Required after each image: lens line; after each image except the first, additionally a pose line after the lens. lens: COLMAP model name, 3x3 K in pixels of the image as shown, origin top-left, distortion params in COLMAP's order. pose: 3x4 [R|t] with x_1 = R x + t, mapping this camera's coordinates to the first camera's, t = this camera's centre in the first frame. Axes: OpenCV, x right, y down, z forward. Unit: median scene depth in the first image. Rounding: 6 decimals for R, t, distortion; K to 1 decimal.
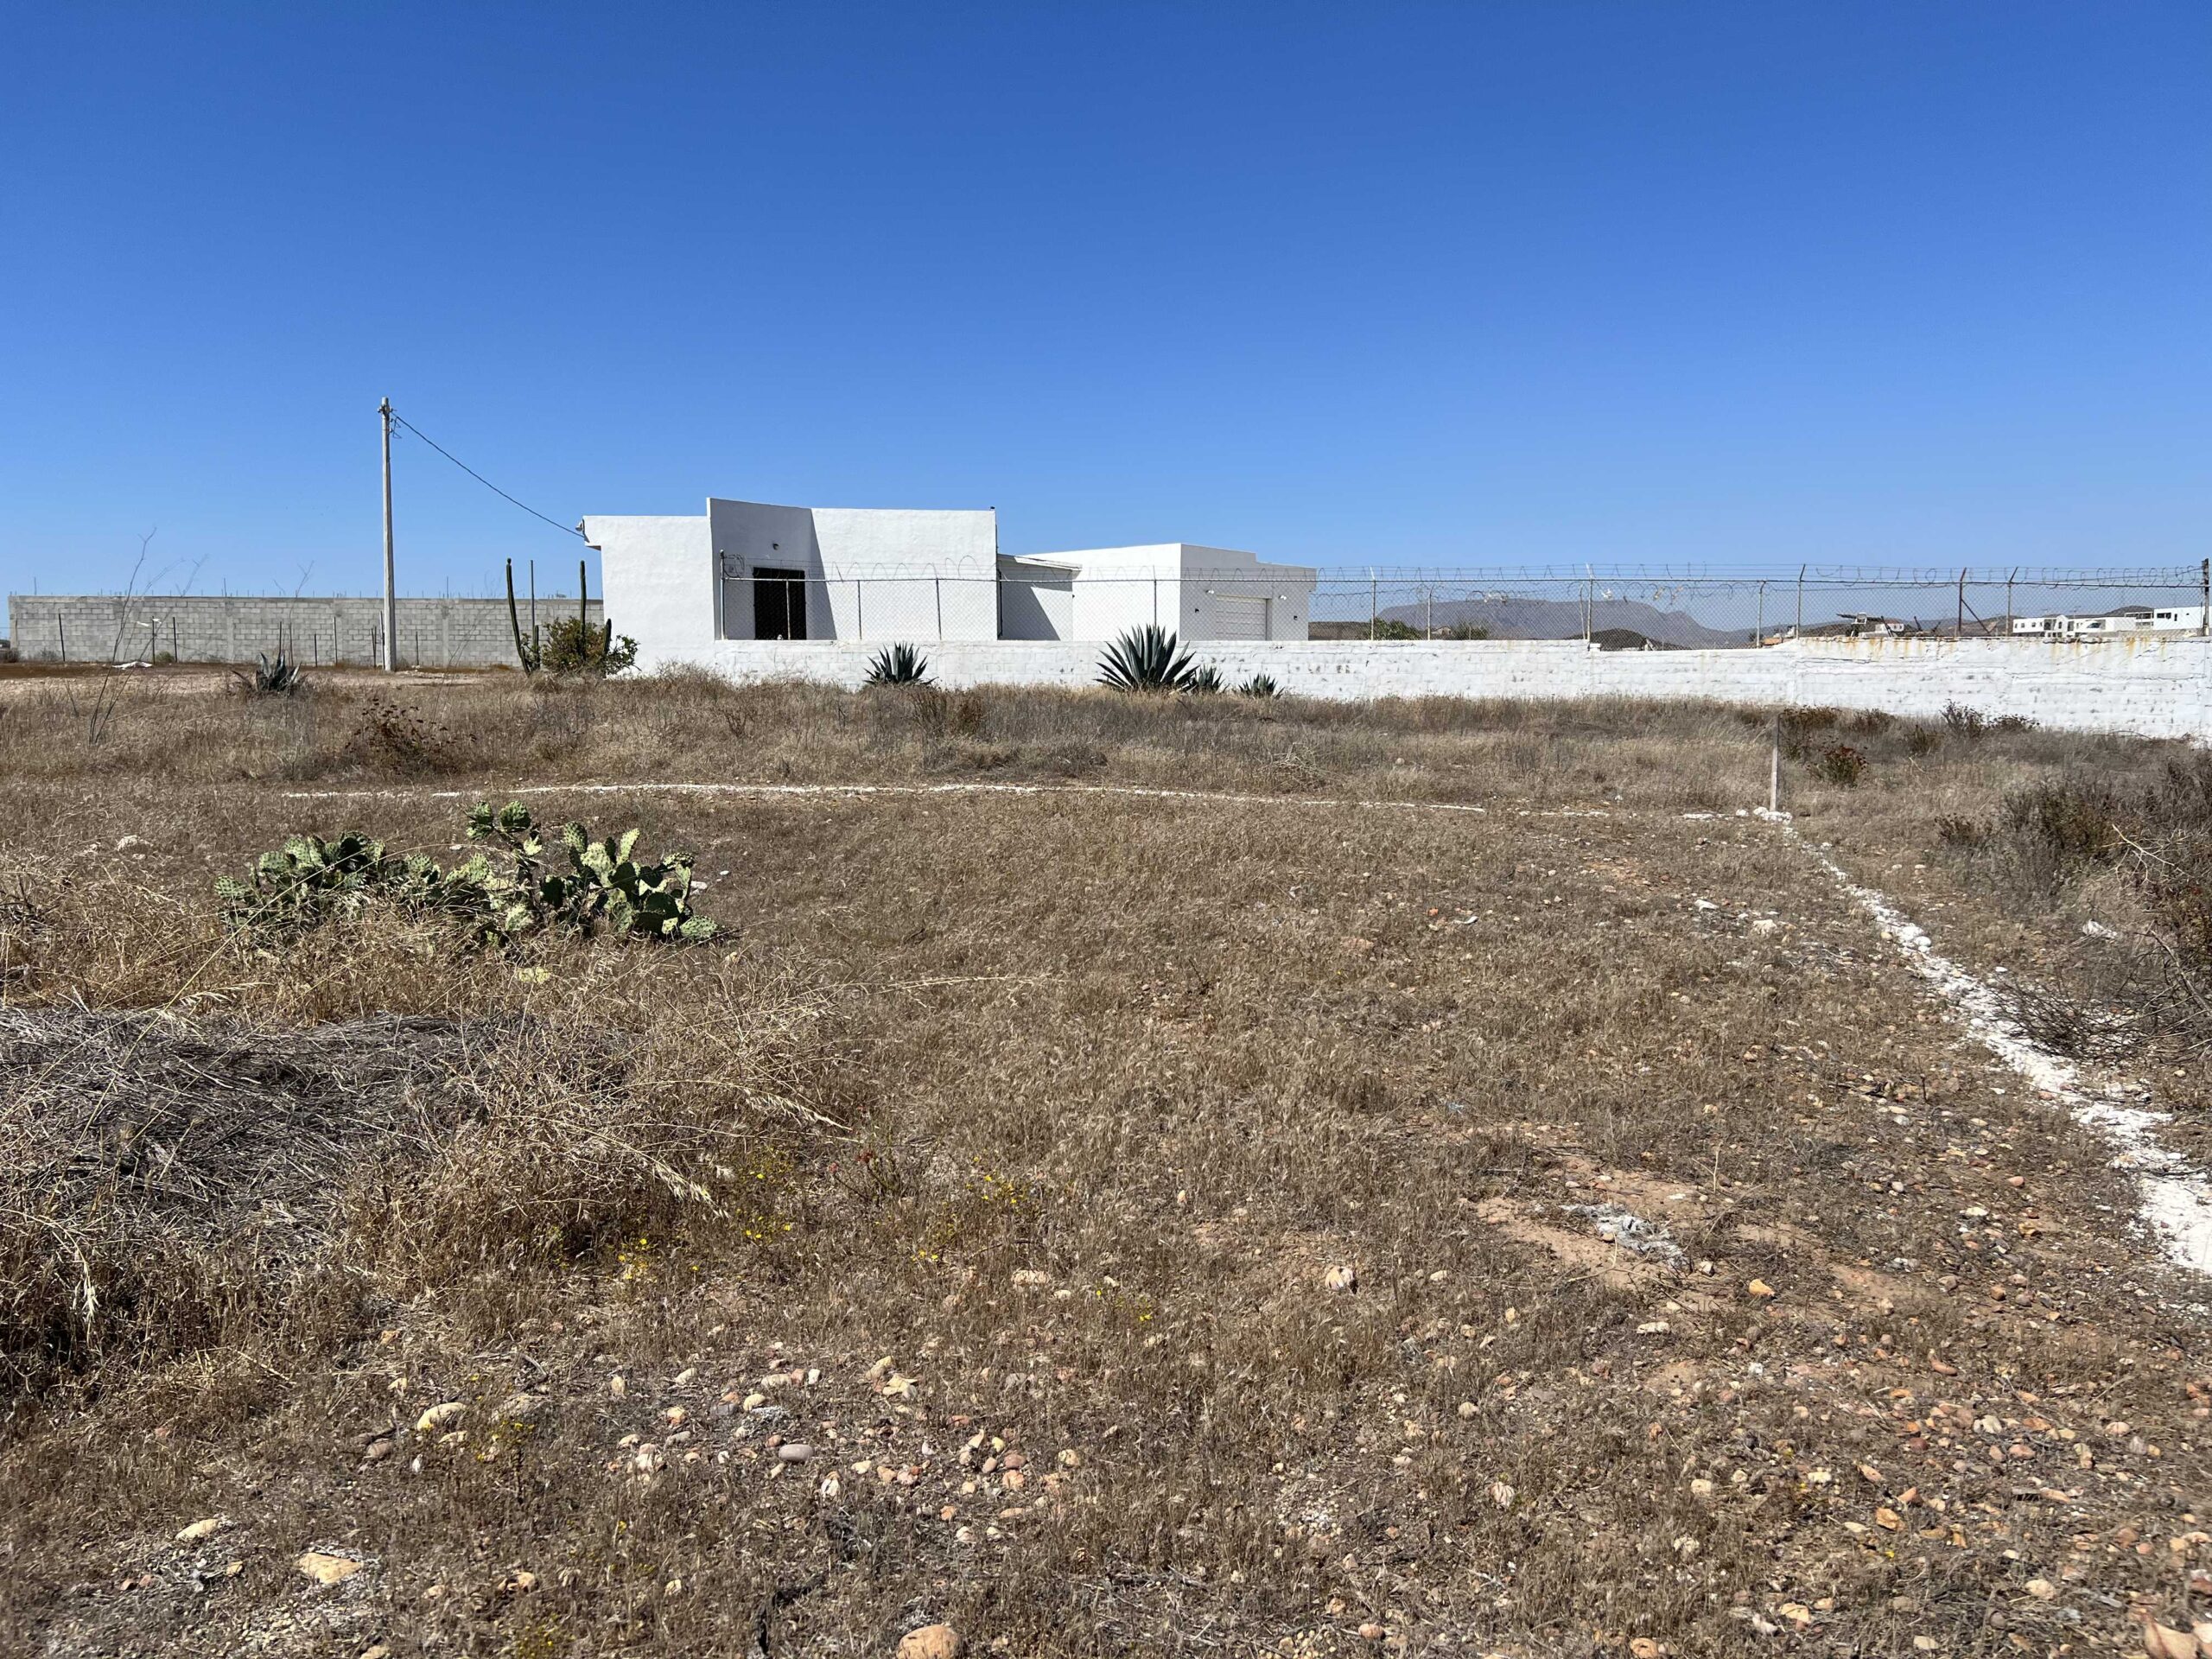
lens RADIAL K [[1653.5, 0, 1110.2], [0, 1653.5, 832.6], [0, 0, 1]] dist [0.077088, -0.094384]
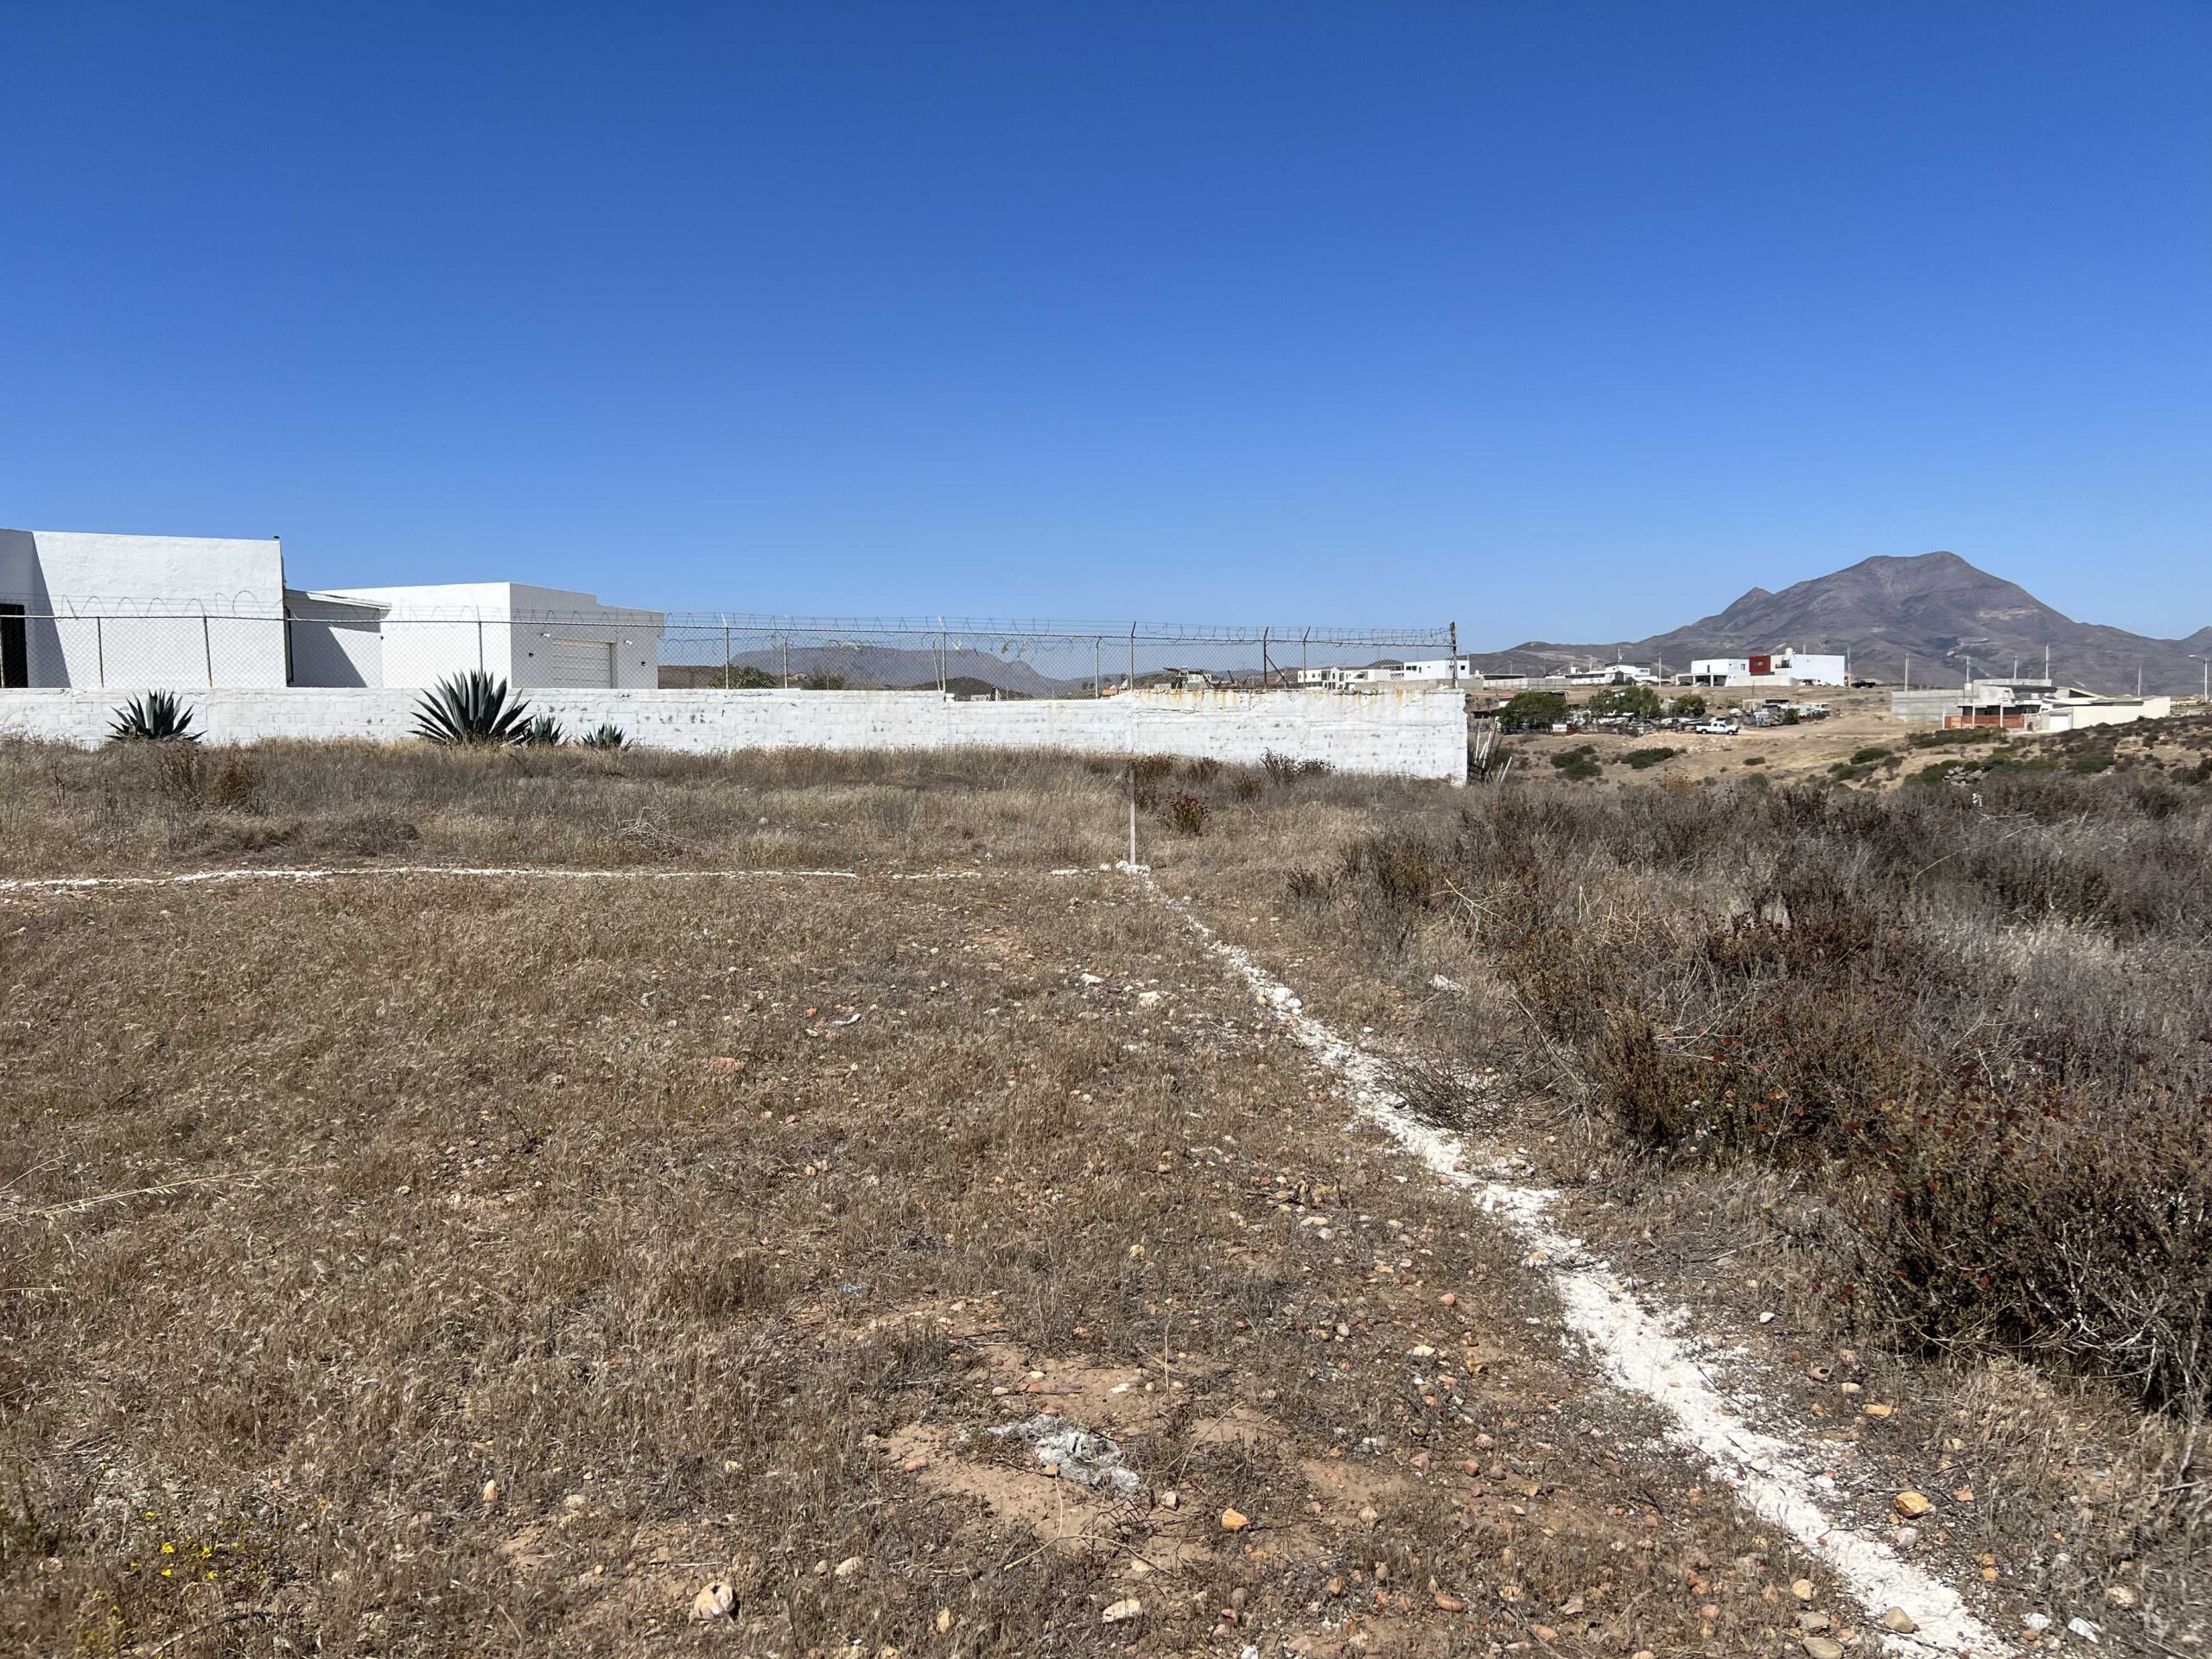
lens RADIAL K [[1653.5, 0, 1142.0], [0, 1653.5, 787.5], [0, 0, 1]] dist [0.077088, -0.094384]
pose [[0.920942, -0.024447, 0.388931, 0.015986], [0.045354, 0.997972, -0.044665, -0.024577], [-0.387050, 0.058774, 0.920183, 0.109814]]
